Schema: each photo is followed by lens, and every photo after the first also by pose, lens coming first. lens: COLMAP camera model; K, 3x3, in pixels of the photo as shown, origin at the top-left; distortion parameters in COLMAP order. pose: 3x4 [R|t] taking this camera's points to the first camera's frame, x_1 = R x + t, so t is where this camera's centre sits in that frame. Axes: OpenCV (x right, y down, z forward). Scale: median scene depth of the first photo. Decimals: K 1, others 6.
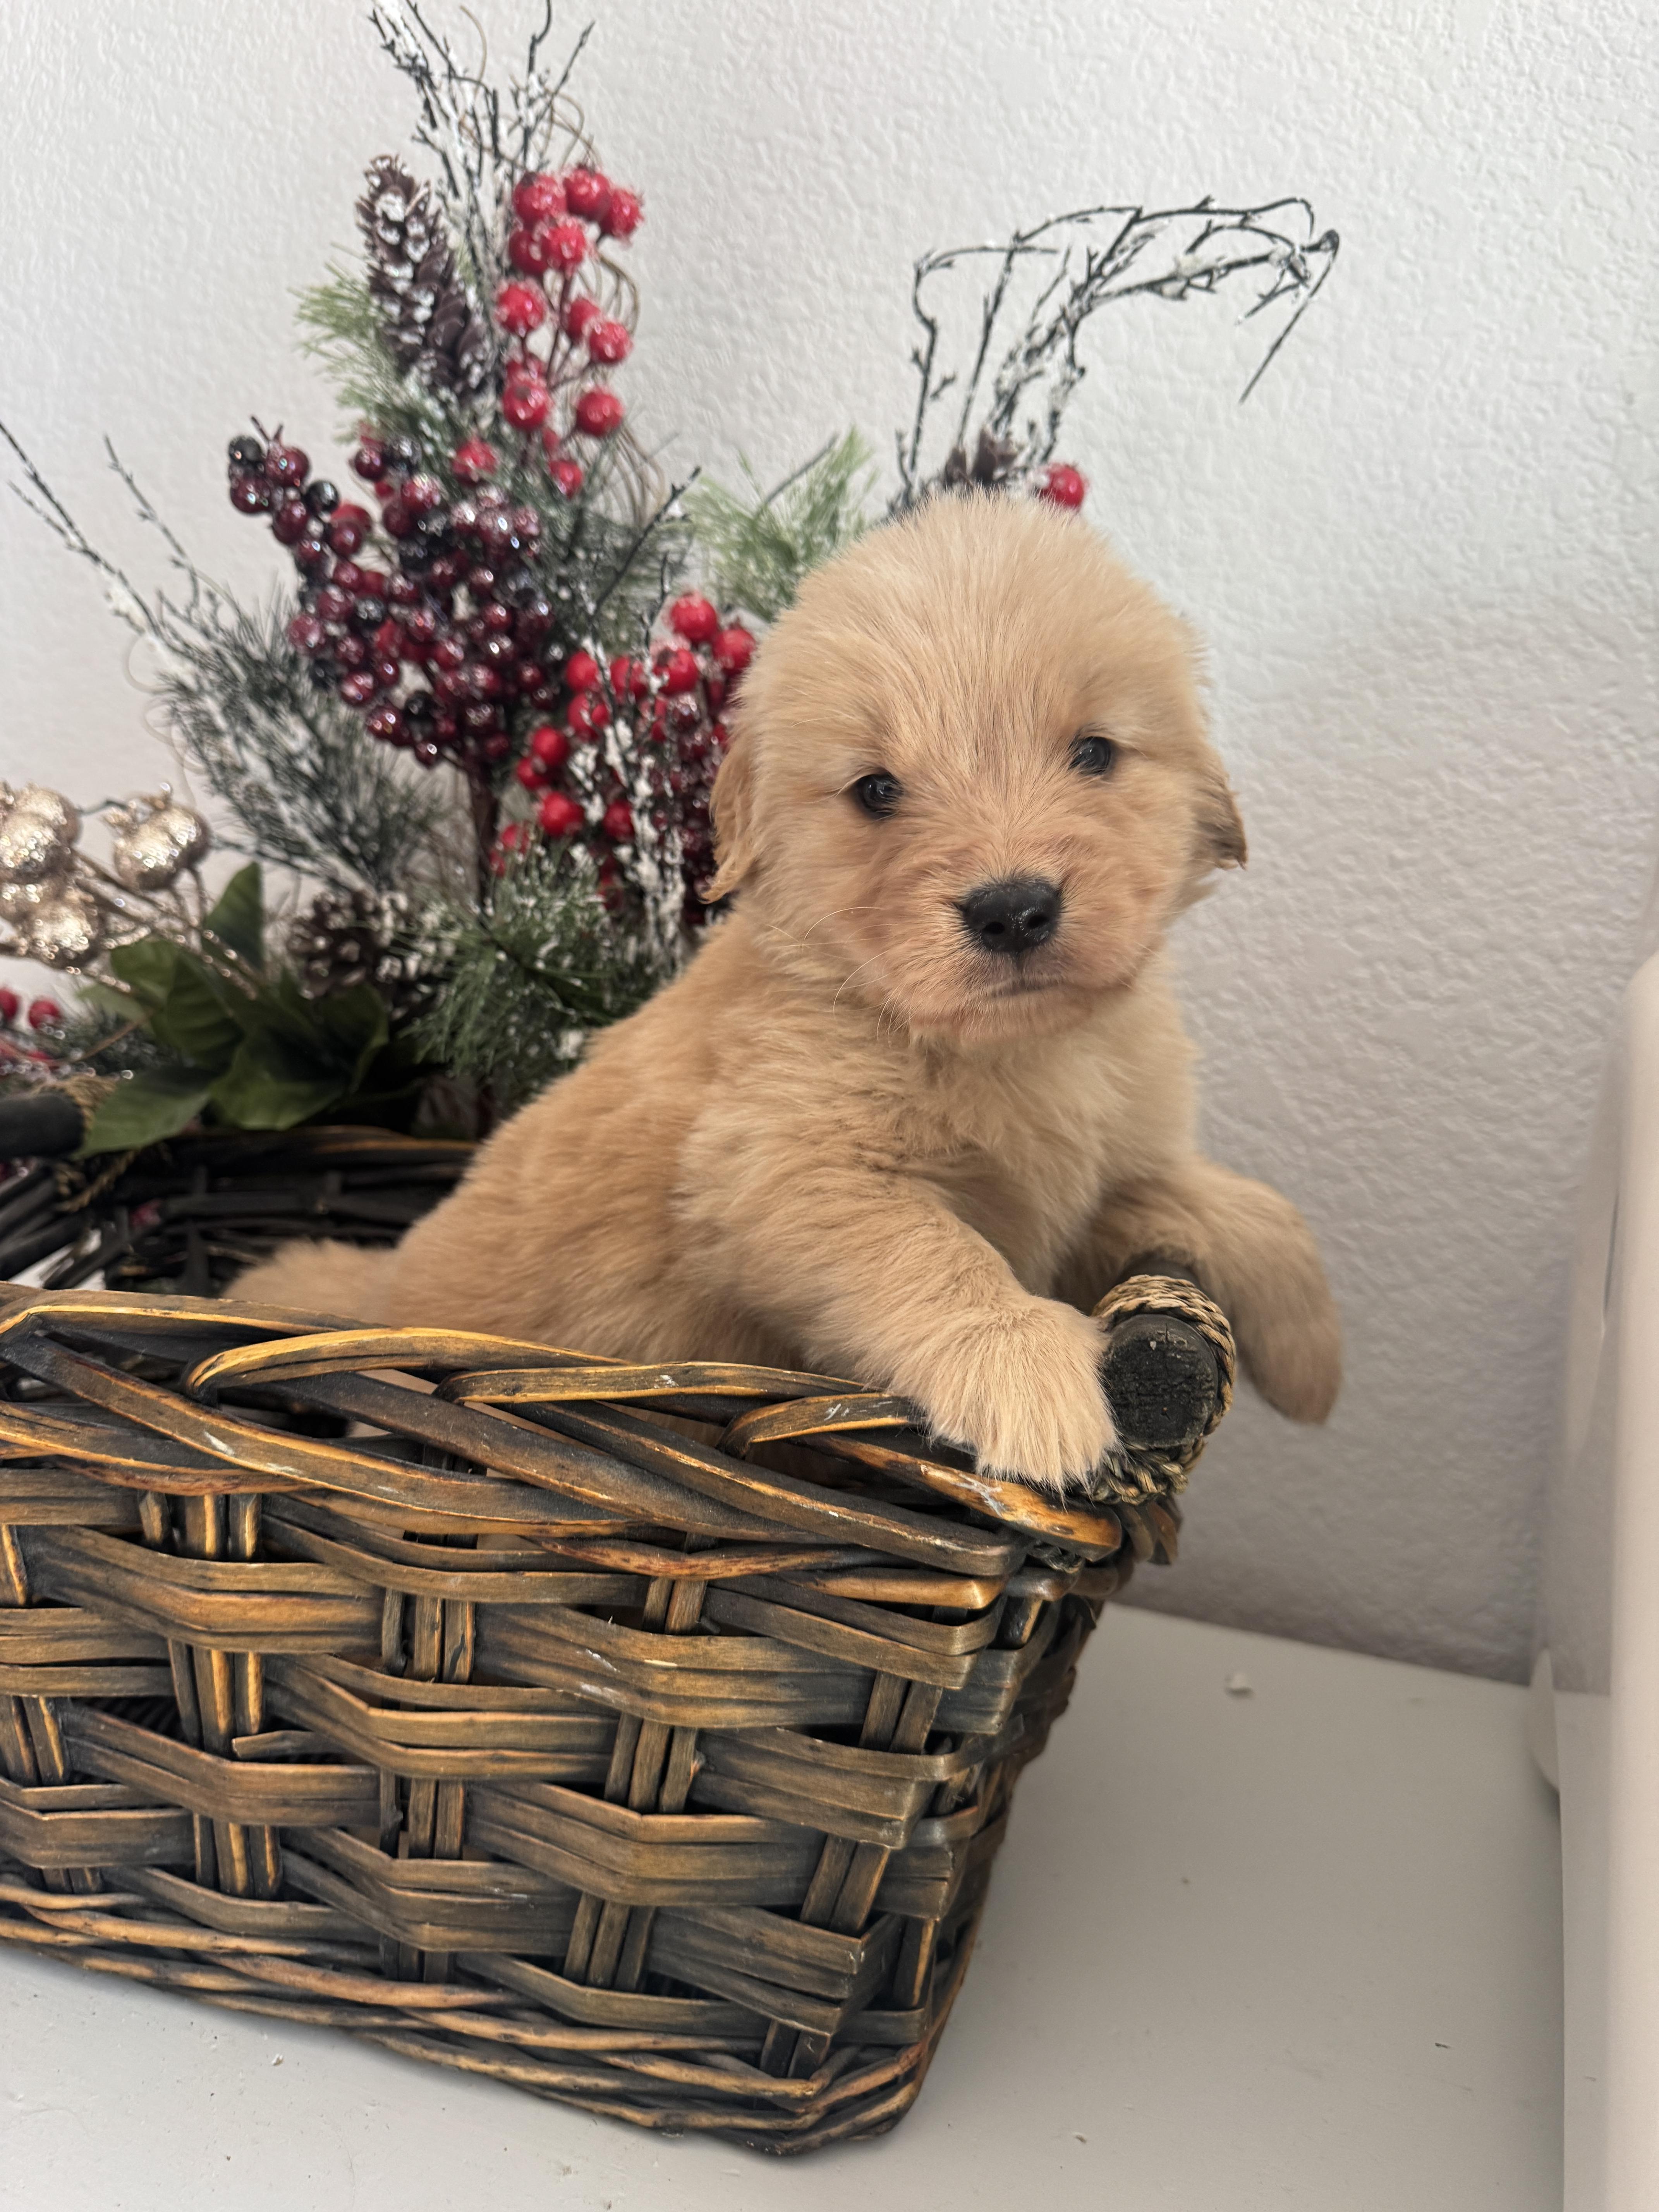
lens RADIAL K [[1528.2, 0, 893.9], [0, 1528.2, 1107.8], [0, 0, 1]] dist [0.006147, -0.000073]
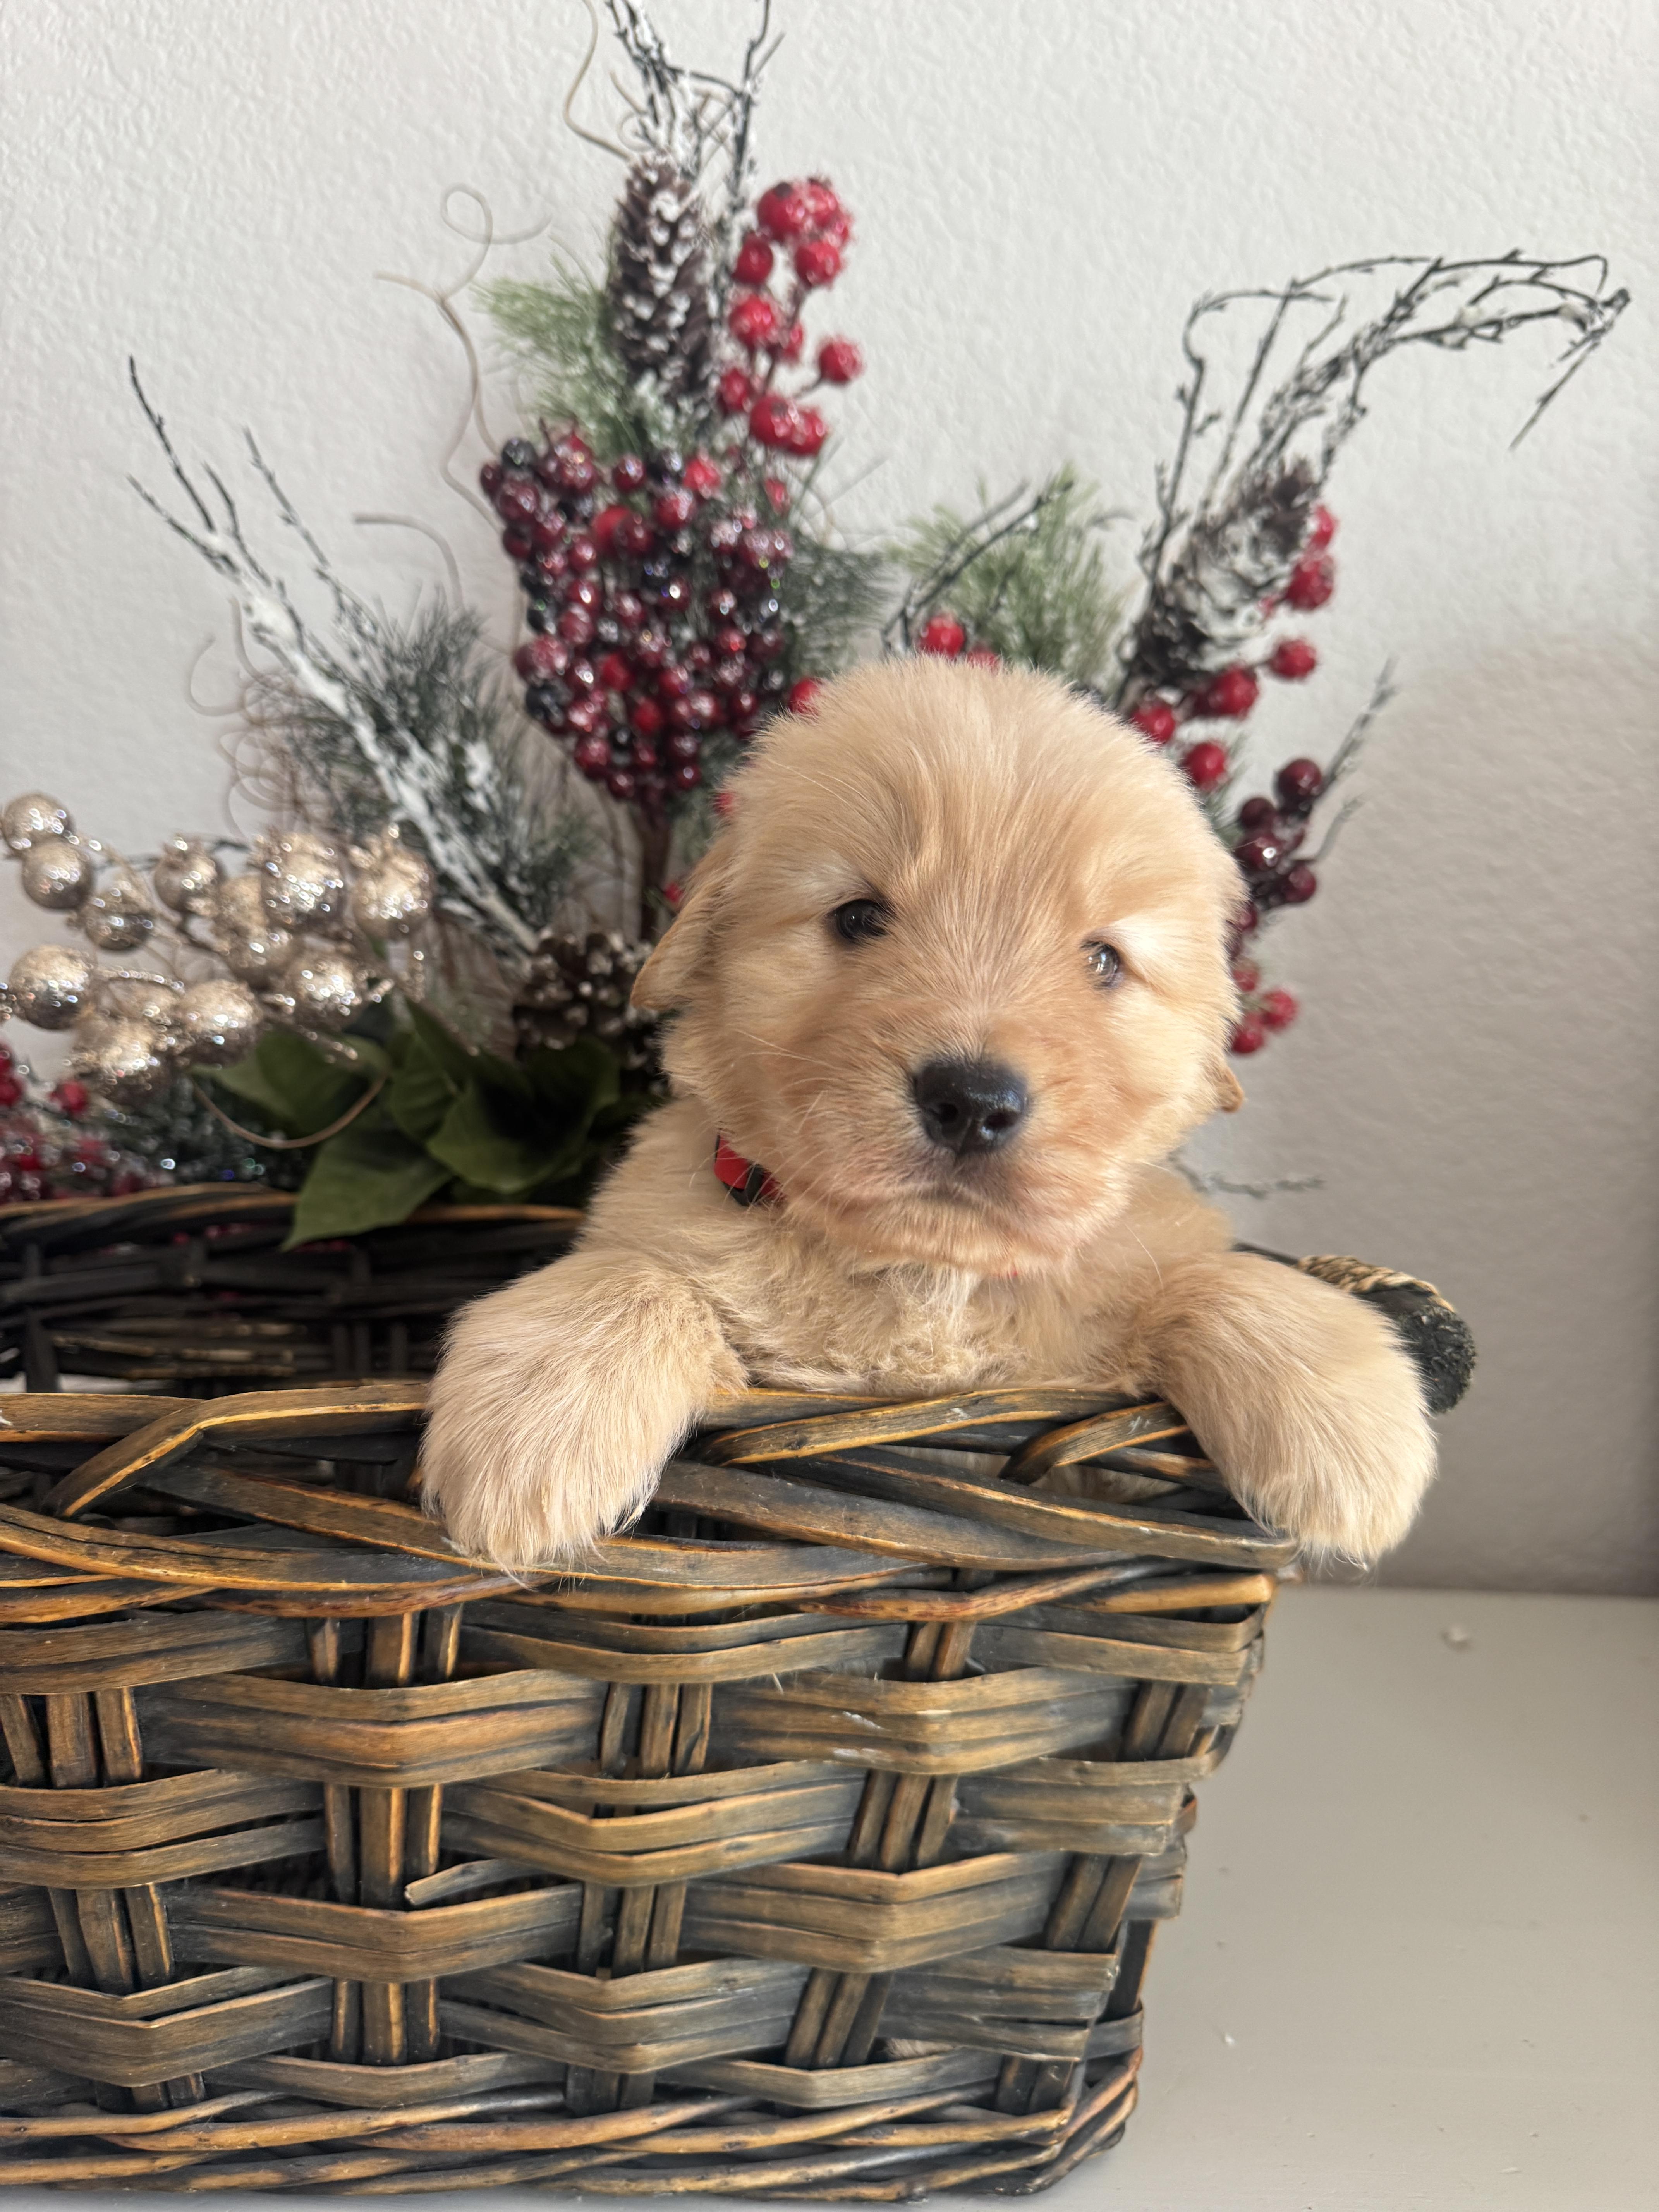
lens RADIAL K [[1528.2, 0, 893.9], [0, 1528.2, 1107.8], [0, 0, 1]] dist [0.006147, -0.000073]
pose [[0.962303, -0.068772, 0.263141, -0.385281], [0.073099, 0.997302, -0.006677, -0.014416], [-0.261972, 0.025661, 0.964734, 0.055679]]
